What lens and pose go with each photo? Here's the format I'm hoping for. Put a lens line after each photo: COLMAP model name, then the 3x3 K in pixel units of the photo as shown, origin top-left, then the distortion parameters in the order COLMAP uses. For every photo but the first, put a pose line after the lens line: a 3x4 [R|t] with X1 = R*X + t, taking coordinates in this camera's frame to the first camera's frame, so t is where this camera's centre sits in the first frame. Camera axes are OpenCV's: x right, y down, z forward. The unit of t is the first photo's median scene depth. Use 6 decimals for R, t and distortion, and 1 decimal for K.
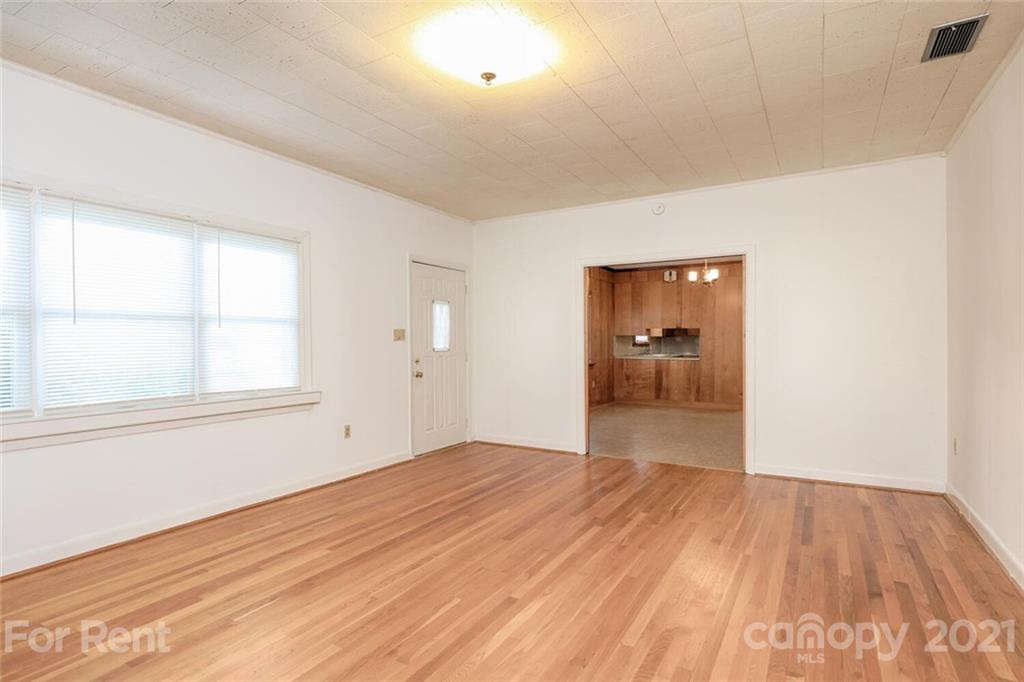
lens RADIAL K [[528.3, 0, 485.7], [0, 528.3, 339.2], [0, 0, 1]] dist [0.010963, 0.000426]
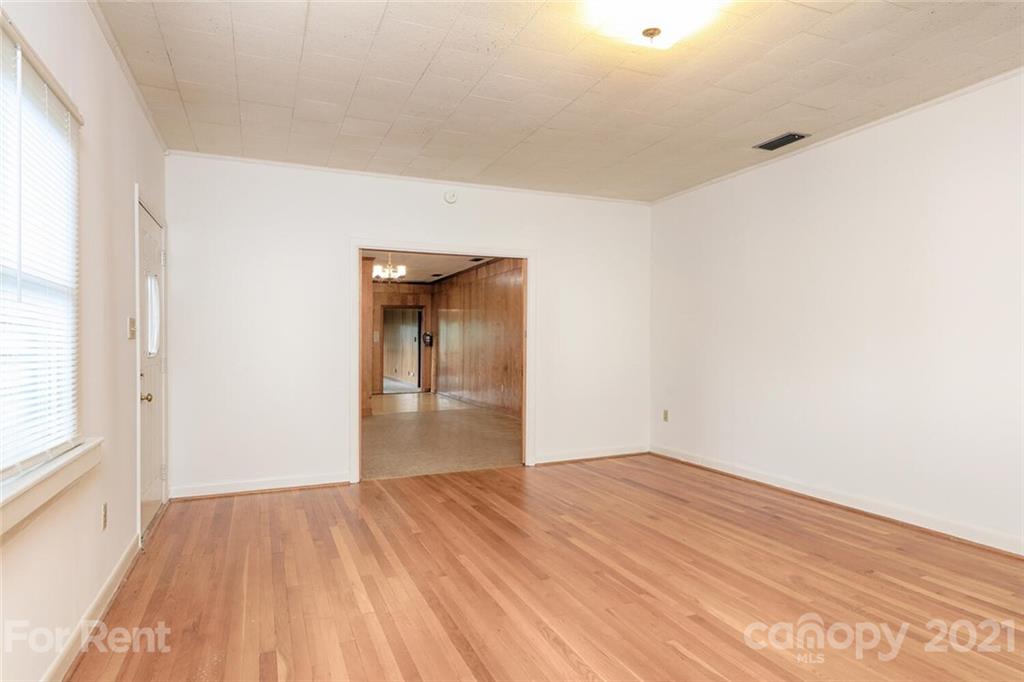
lens RADIAL K [[600.1, 0, 515.6], [0, 600.1, 340.8], [0, 0, 1]] dist [0.018459, -0.003784]
pose [[0.571411, 0.001587, 0.820663, -0.733484], [0.001142, 0.999996, -0.002728, 0.010527], [-0.820664, 0.002496, 0.571406, 0.487376]]
